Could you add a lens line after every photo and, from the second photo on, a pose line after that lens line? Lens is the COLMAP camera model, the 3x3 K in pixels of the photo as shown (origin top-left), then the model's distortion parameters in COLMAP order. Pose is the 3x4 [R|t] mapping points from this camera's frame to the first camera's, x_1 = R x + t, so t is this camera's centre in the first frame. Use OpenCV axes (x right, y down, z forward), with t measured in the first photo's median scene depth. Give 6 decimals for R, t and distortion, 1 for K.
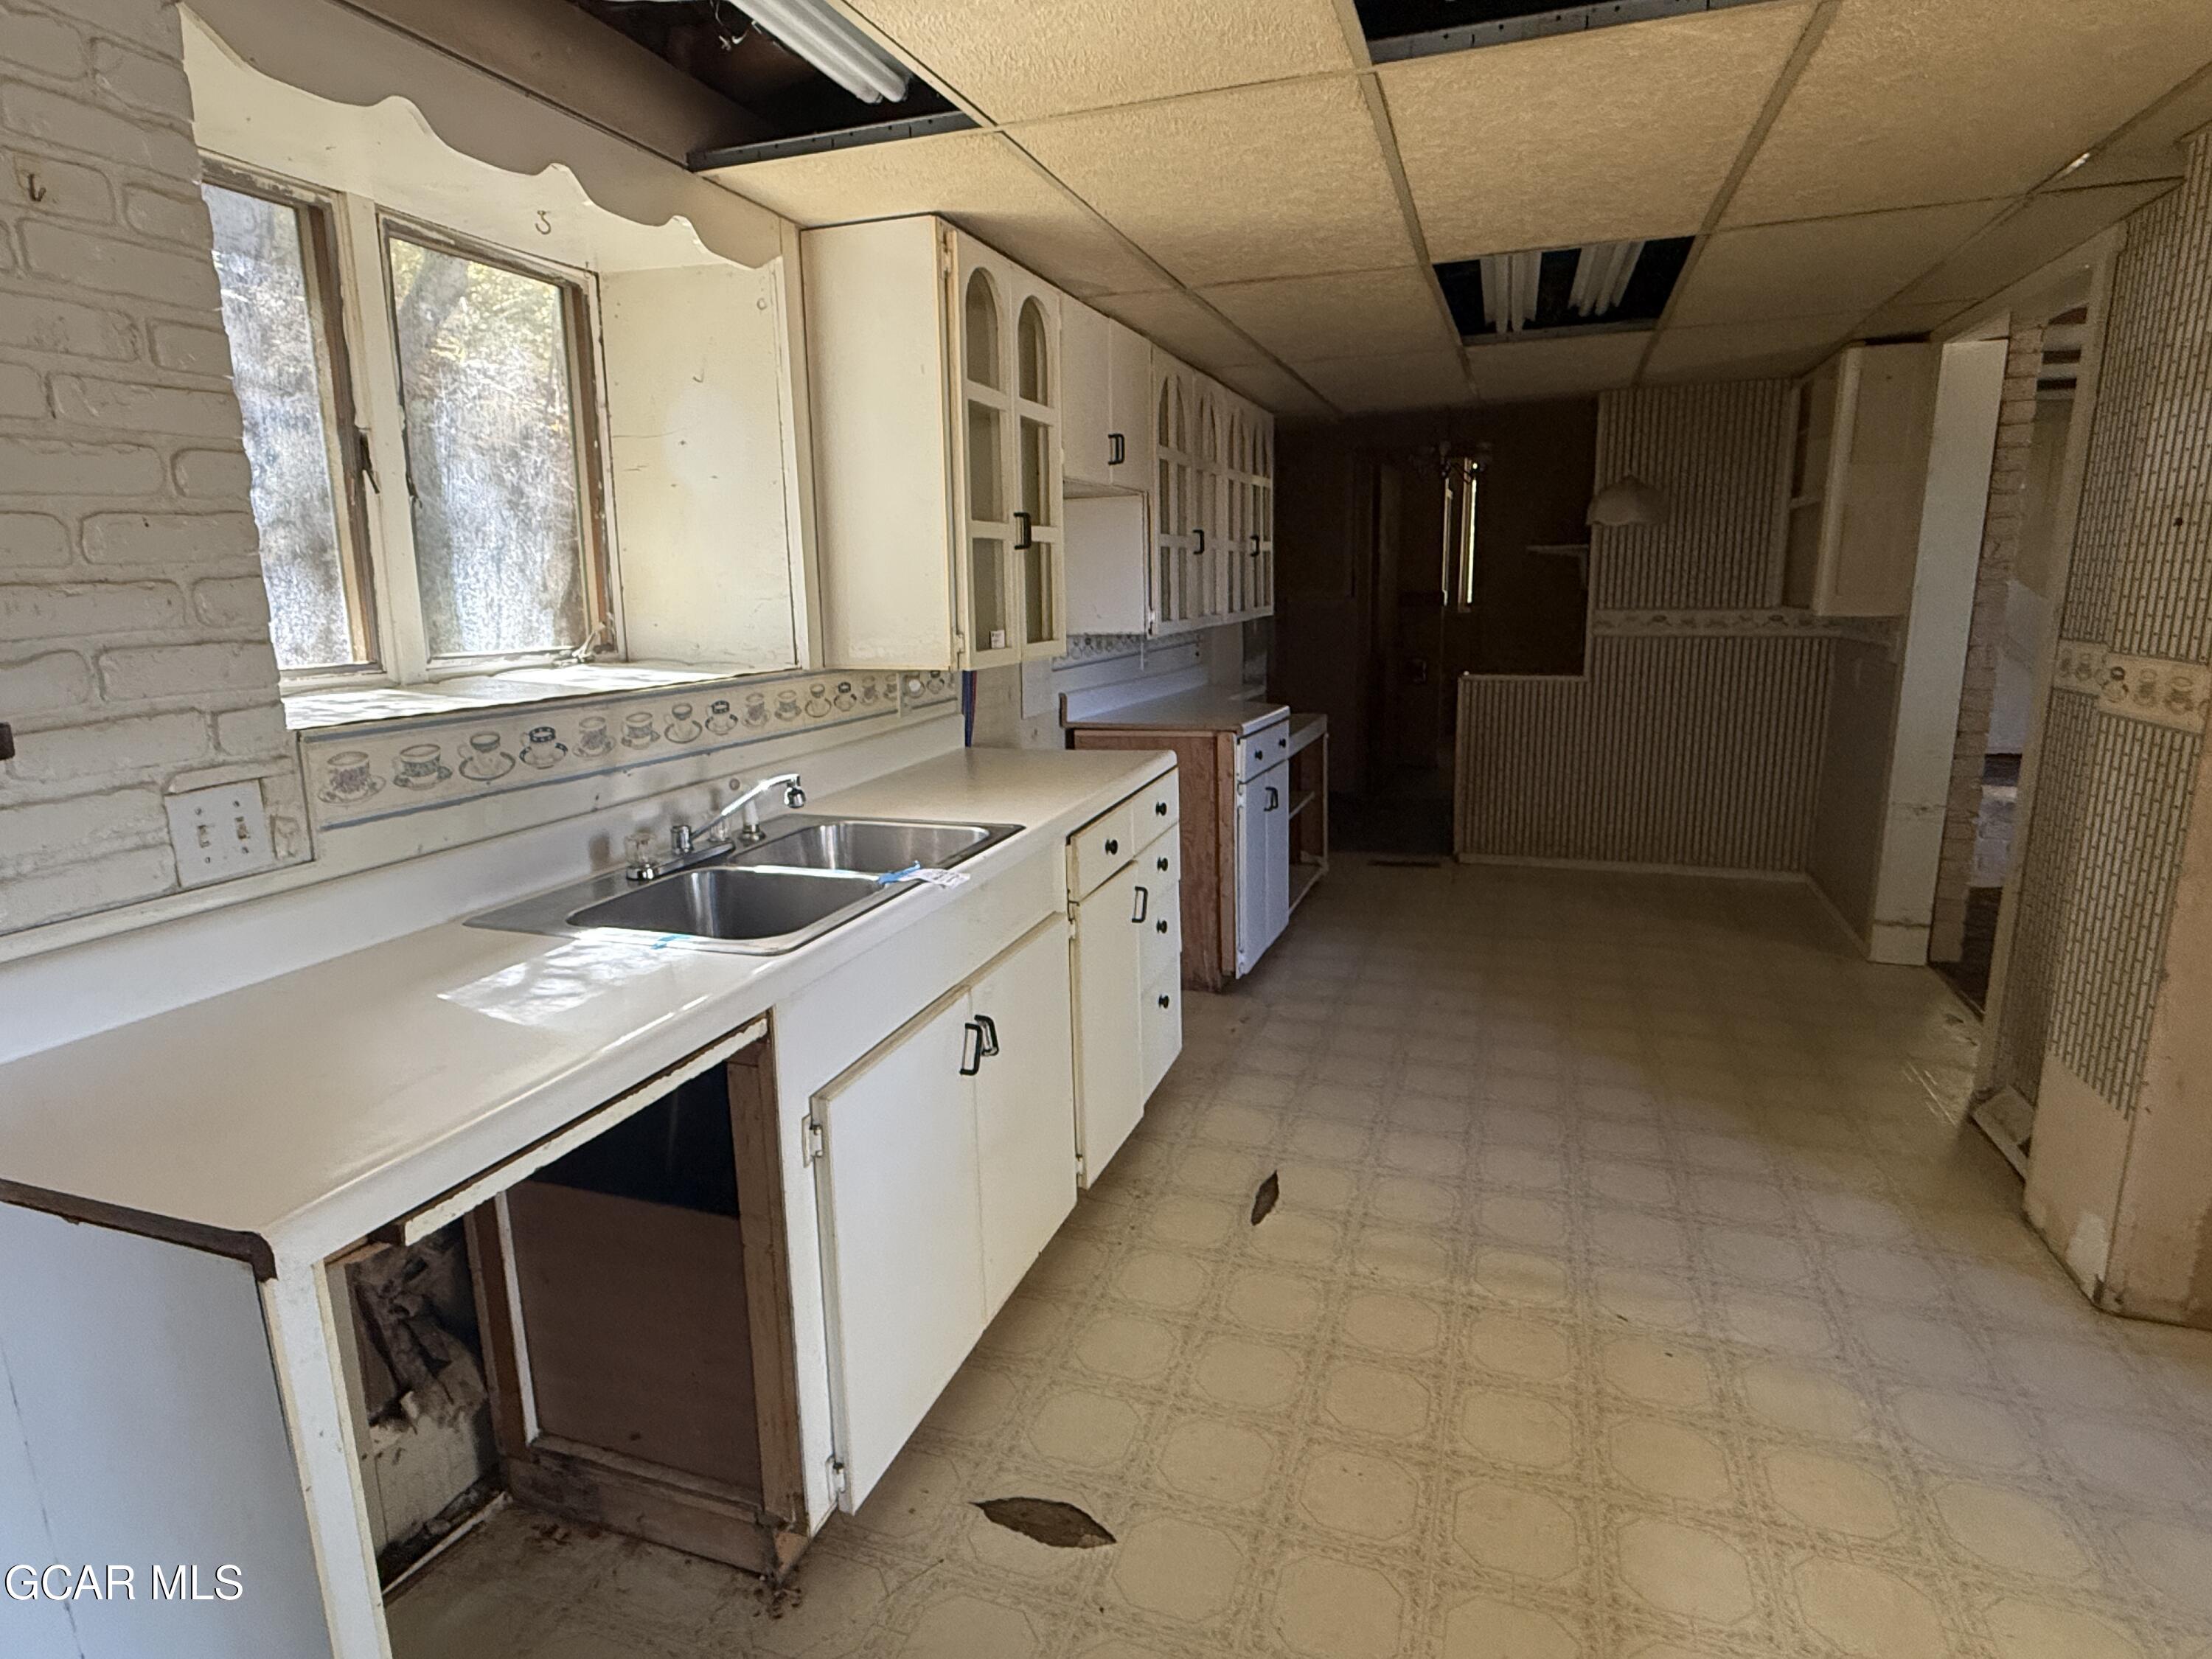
lens RADIAL K [[1206.5, 0, 1092.5], [0, 1206.5, 815.3], [0, 0, 1]] dist [-0.002217, 0.001323]
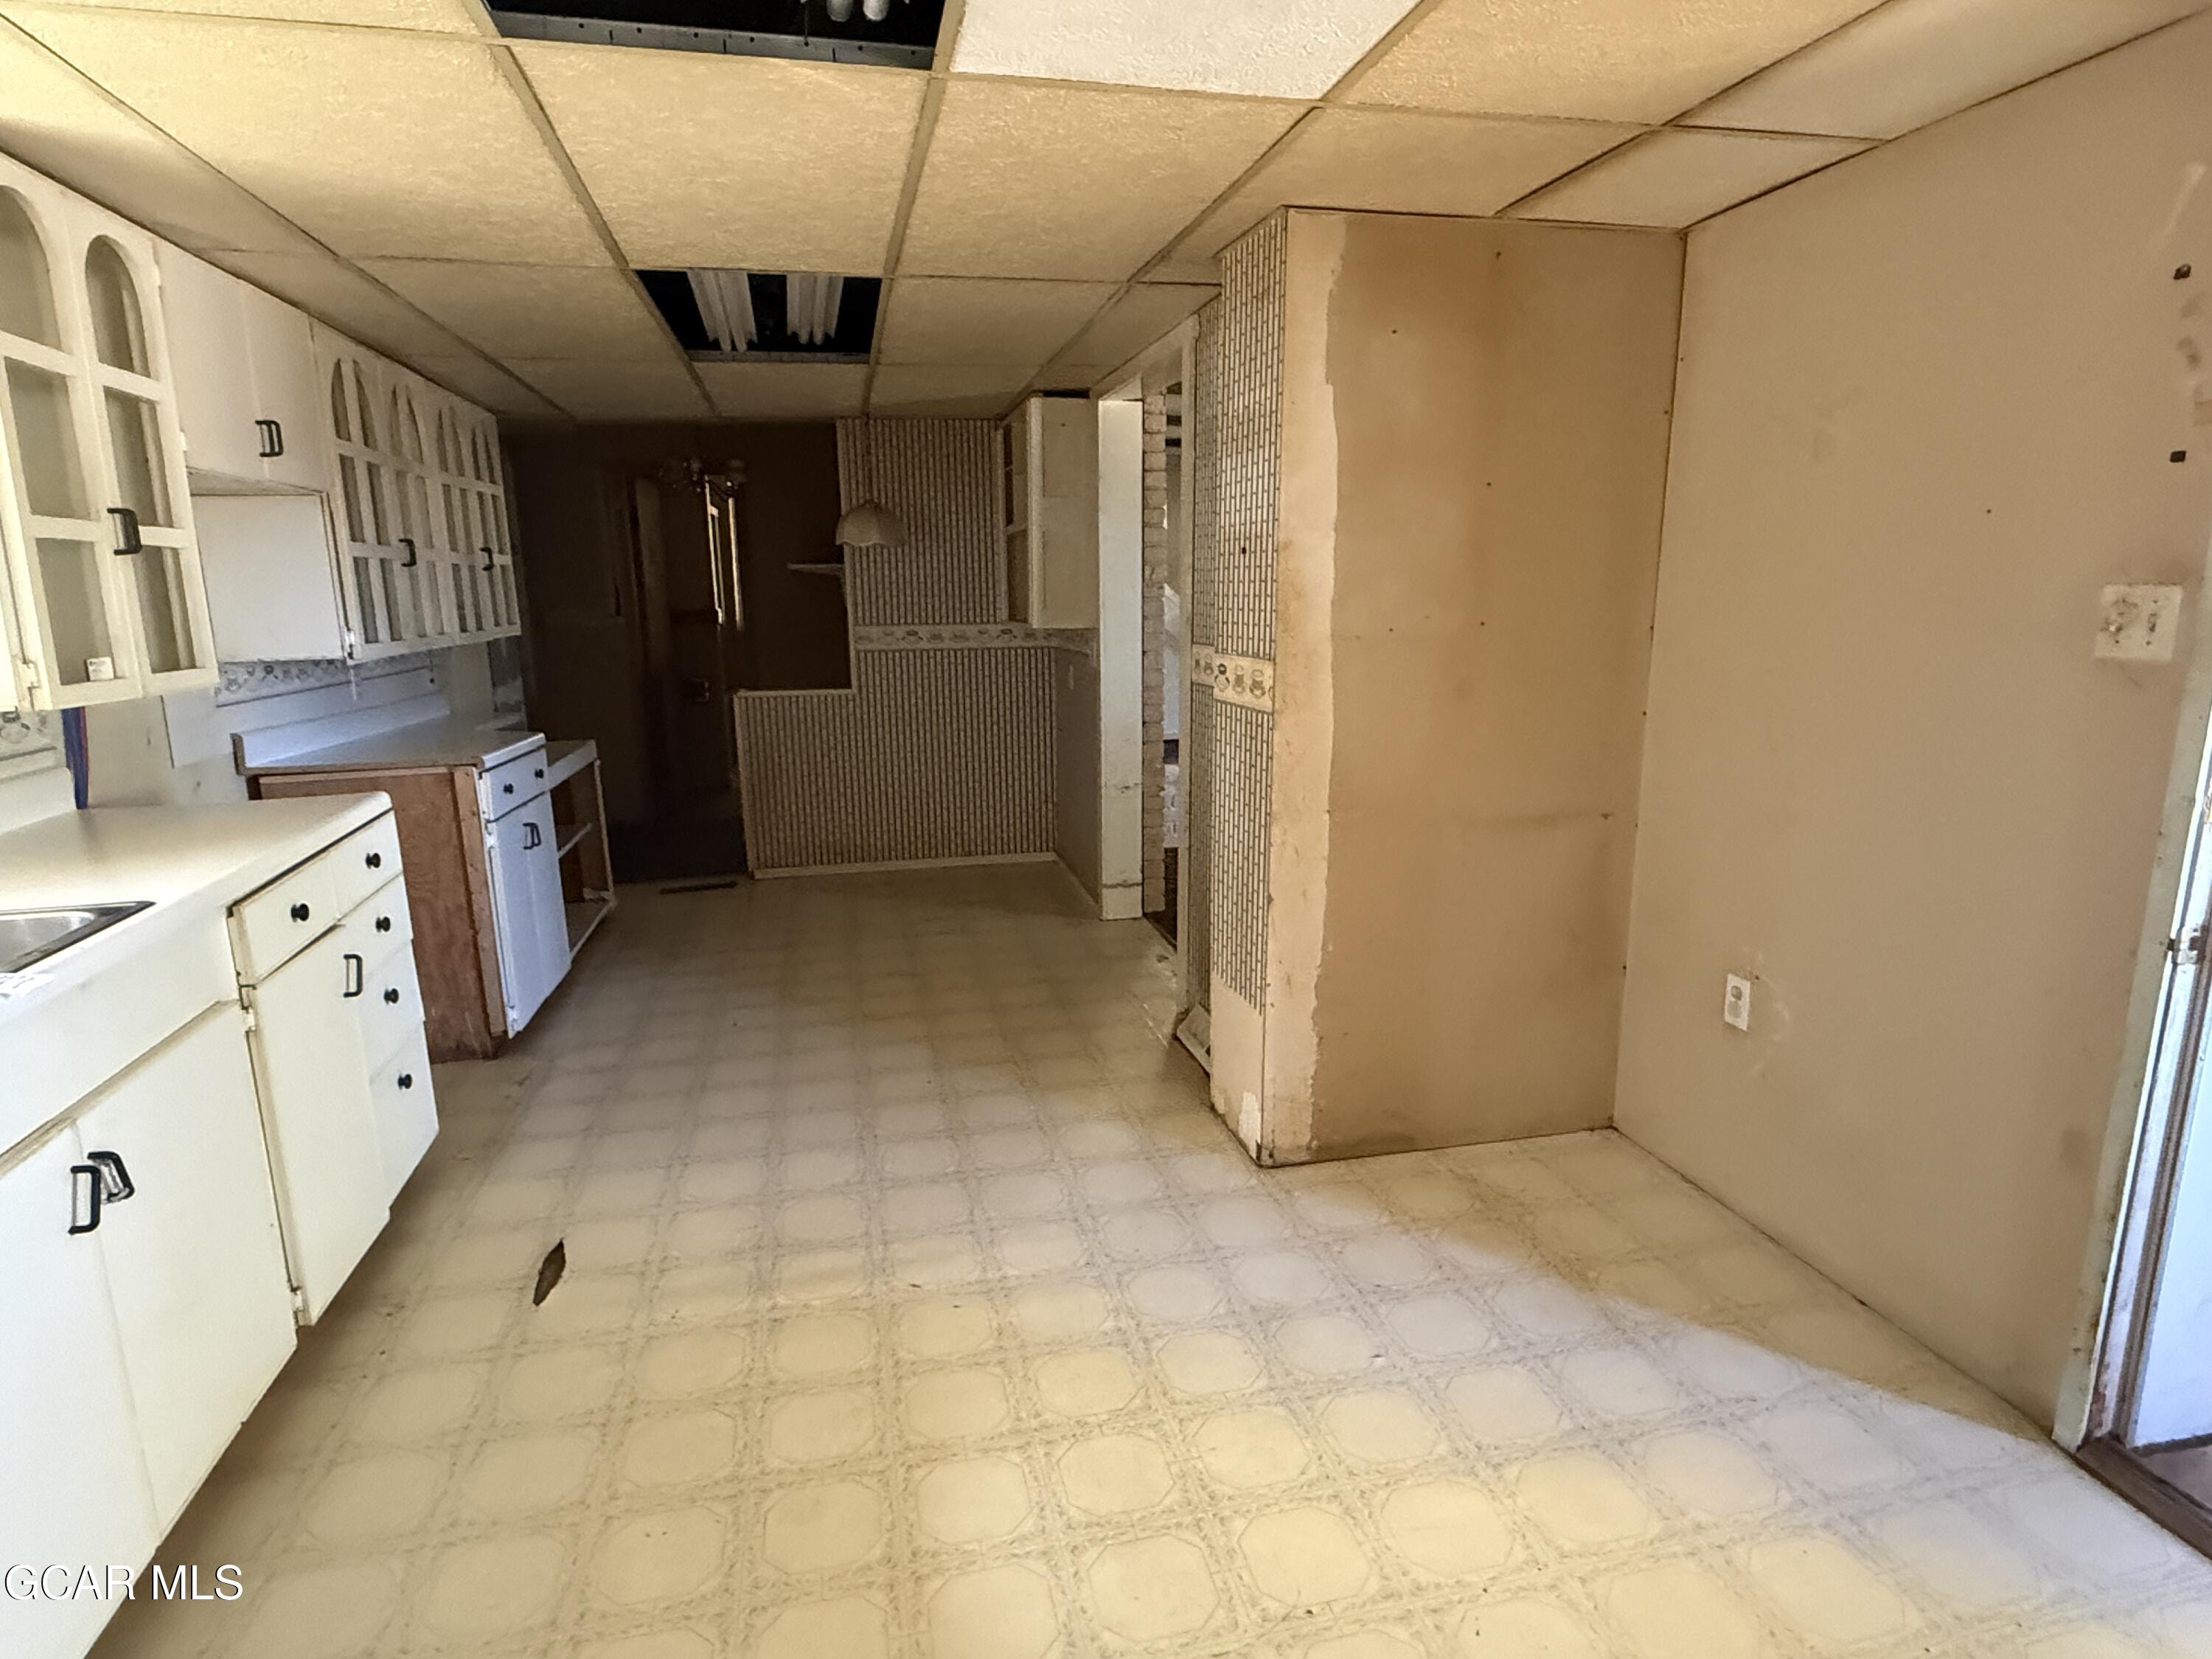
lens RADIAL K [[1206.5, 0, 1108.6], [0, 1206.5, 822.5], [0, 0, 1]] dist [-0.002217, 0.001323]
pose [[0.840577, -0.097492, 0.532846, 0.045564], [0.102706, 0.994512, 0.019940, 0.004973], [-0.531866, 0.037965, 0.845977, -0.006670]]
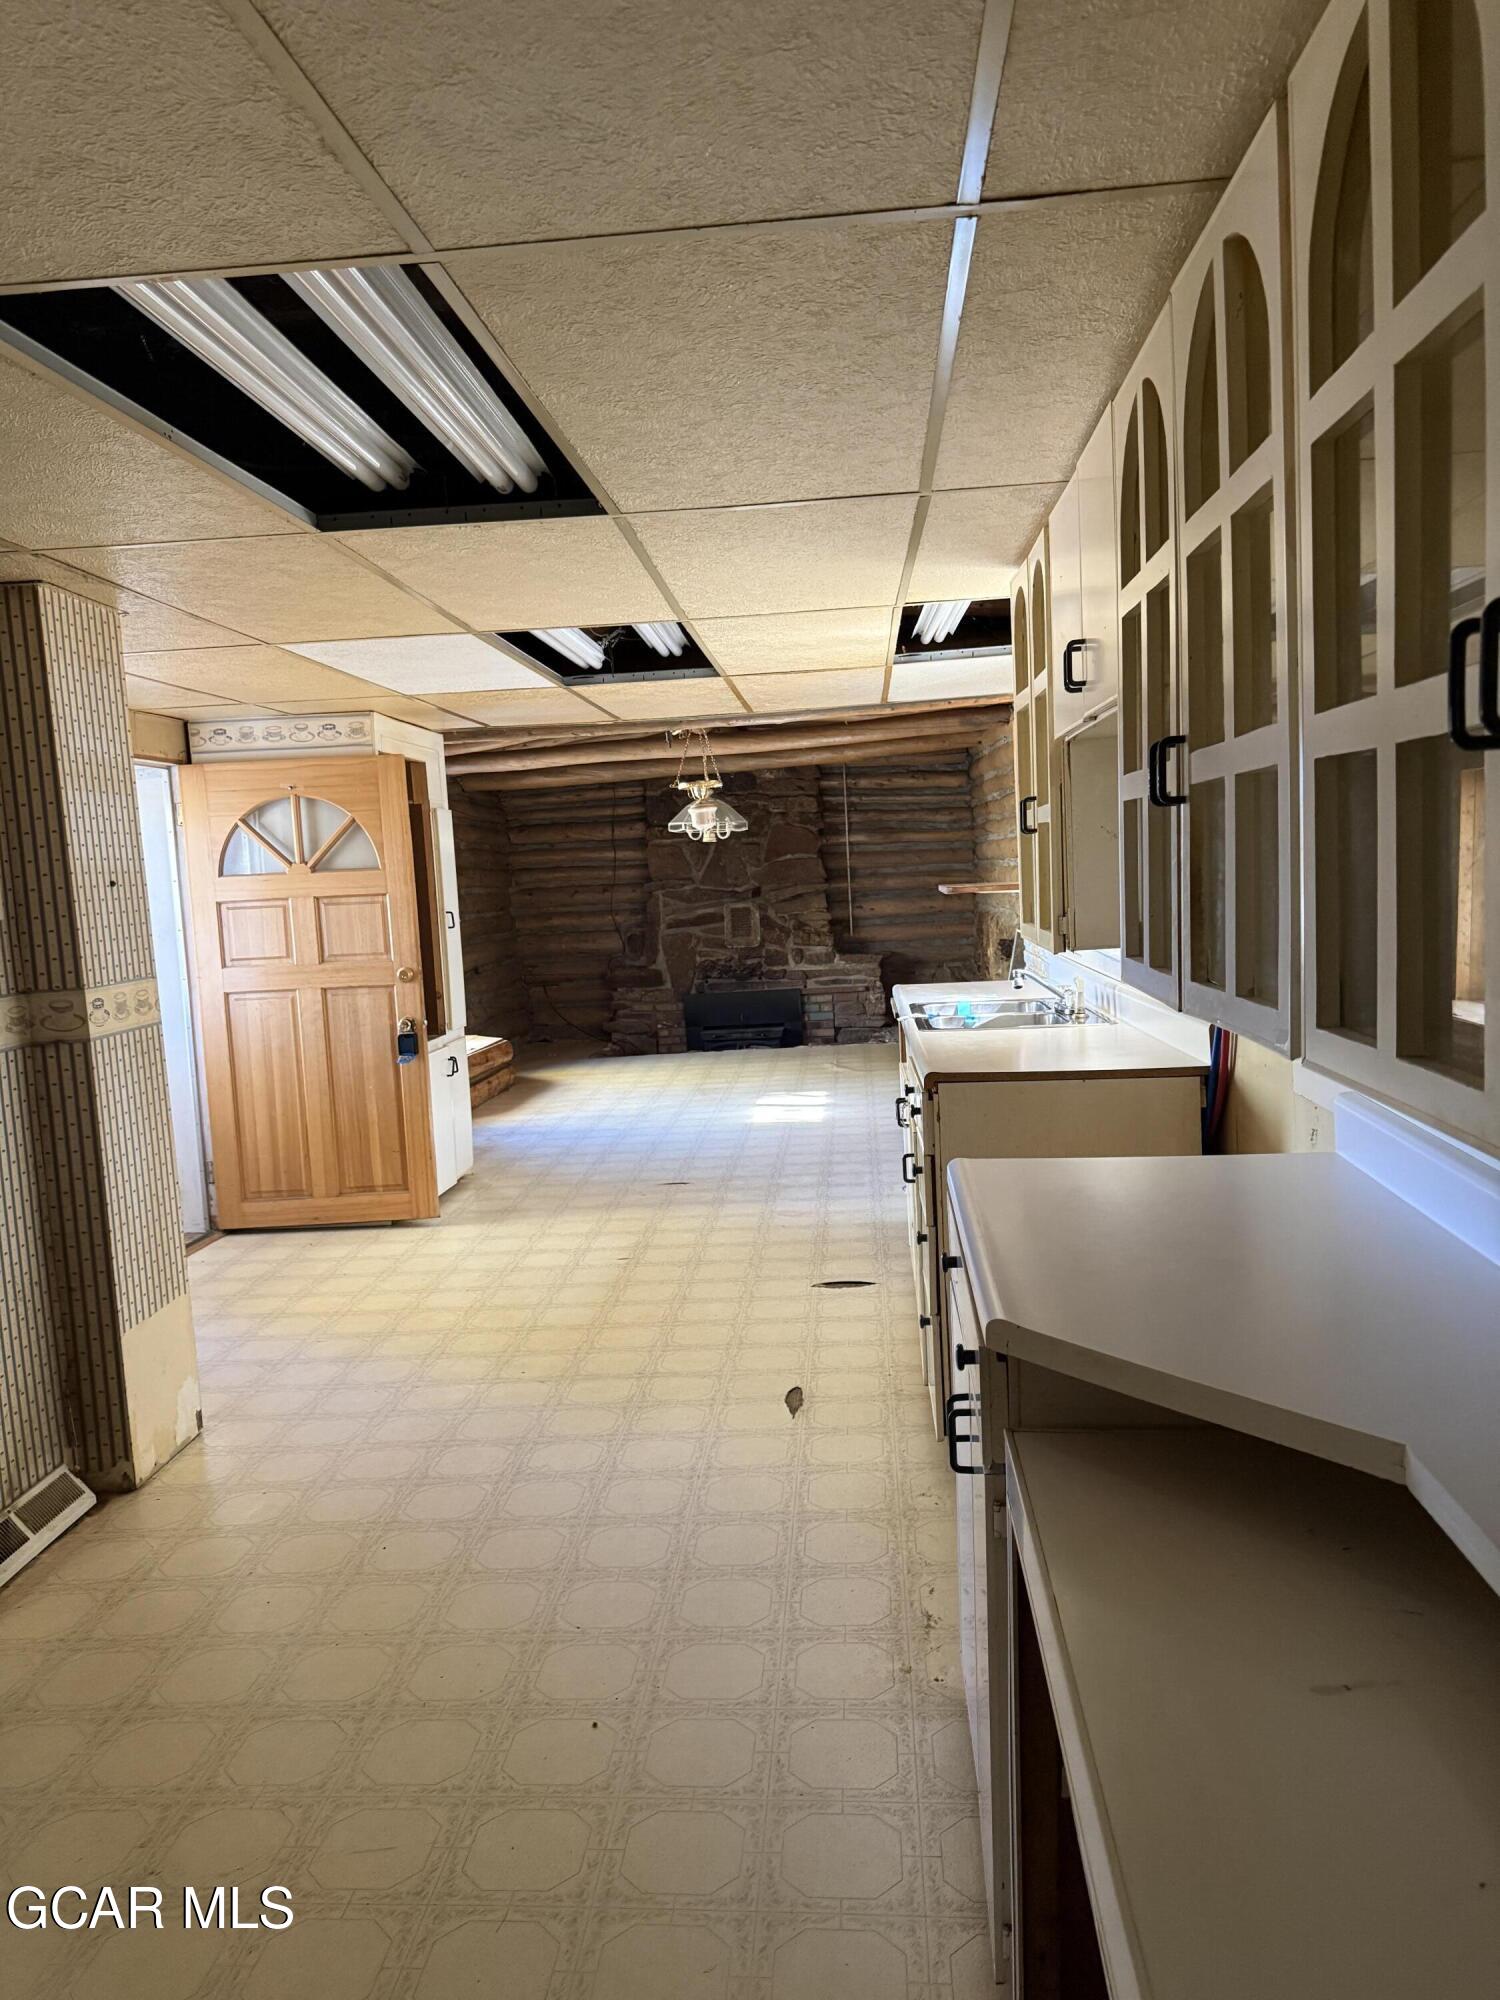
lens RADIAL K [[1412.0, 0, 755.5], [0, 1412.0, 1011.5], [0, 0, 1]] dist [0.049089, -0.084218]
pose [[-0.960589, 0.097700, -0.260236, 0.486355], [0.017812, 0.955907, 0.293128, -0.431948], [0.277400, 0.276940, -0.919975, 2.087272]]
